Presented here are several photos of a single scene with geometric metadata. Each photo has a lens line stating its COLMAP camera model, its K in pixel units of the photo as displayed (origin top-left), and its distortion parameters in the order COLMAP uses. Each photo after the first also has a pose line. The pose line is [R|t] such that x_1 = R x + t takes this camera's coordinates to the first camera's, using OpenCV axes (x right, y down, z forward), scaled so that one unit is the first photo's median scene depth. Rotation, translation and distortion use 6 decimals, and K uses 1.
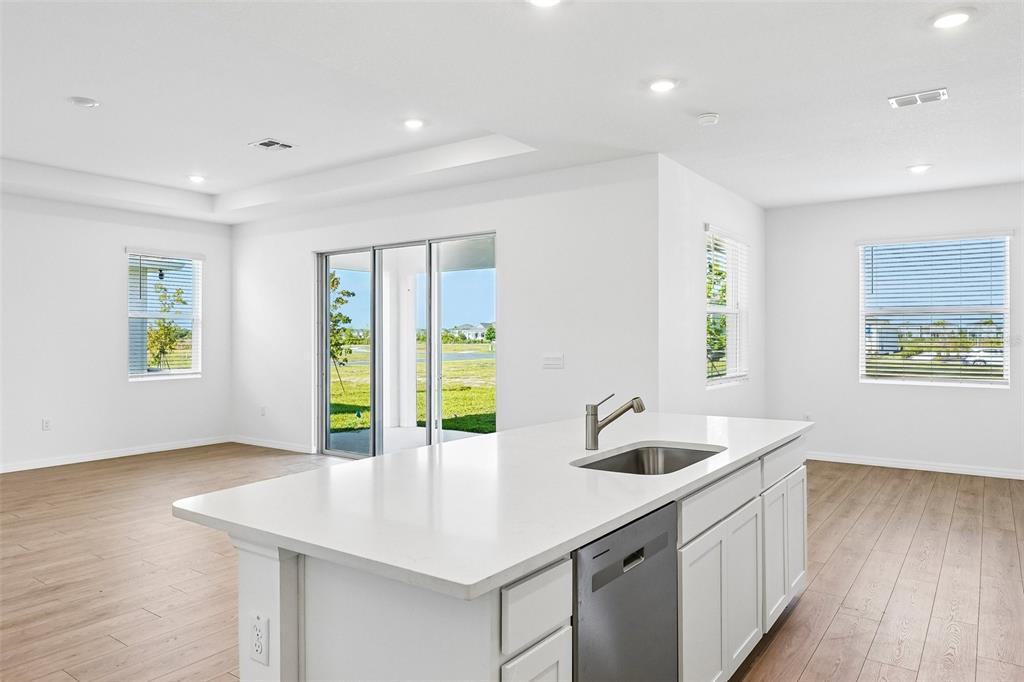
lens RADIAL K [[673.0, 0, 515.1], [0, 673.0, 328.3], [0, 0, 1]] dist [-0.022999, -0.000444]
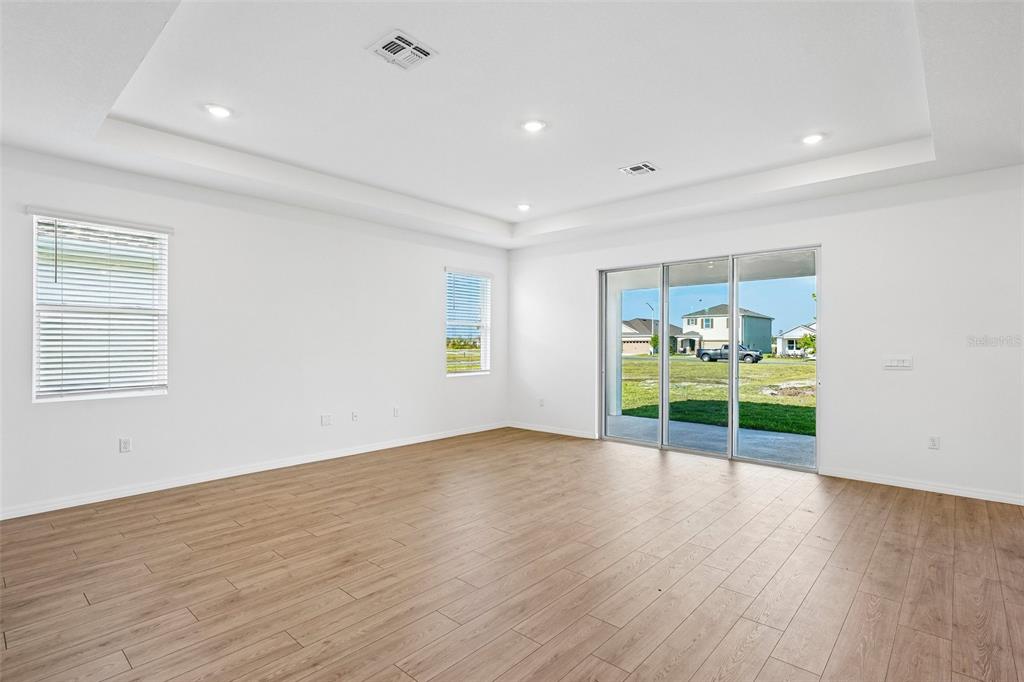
lens RADIAL K [[496.4, 0, 512.0], [0, 496.4, 341.0], [0, 0, 1]] dist [0.000622, 0.000106]
pose [[0.994399, 0.002347, -0.105665, -0.354018], [-0.001721, 0.999980, 0.006021, 0.007747], [0.105677, -0.005806, 0.994384, 0.107647]]
